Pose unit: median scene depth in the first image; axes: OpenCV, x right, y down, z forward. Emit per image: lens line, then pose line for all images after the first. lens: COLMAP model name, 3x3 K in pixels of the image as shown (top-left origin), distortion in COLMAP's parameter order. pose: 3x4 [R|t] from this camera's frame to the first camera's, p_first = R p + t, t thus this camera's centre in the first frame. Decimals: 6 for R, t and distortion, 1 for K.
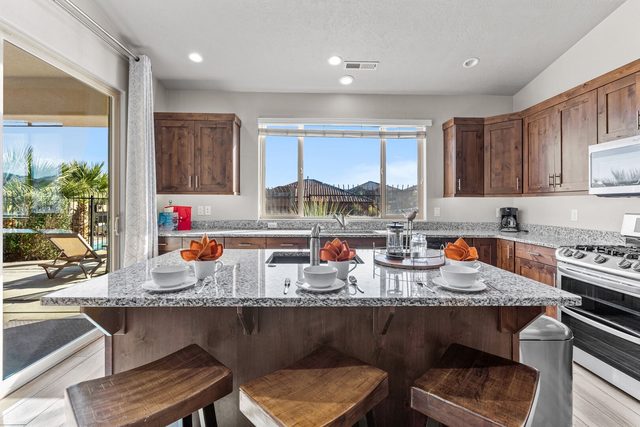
lens RADIAL K [[293.2, 0, 318.8], [0, 293.2, 200.8], [0, 0, 1]] dist [-0.000355, 0.000217]
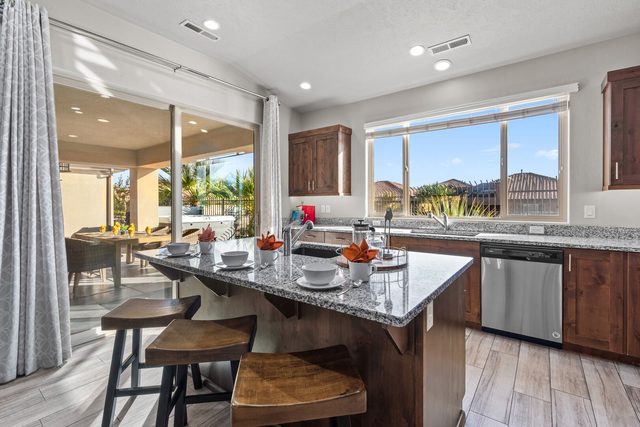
lens RADIAL K [[289.6, 0, 330.3], [0, 289.6, 202.8], [0, 0, 1]] dist [-0.000586, 0.000240]
pose [[0.790611, -0.010562, -0.612227, 0.369137], [0.016371, 0.999858, 0.003893, 0.003296], [0.612099, -0.013101, 0.790672, 0.078917]]
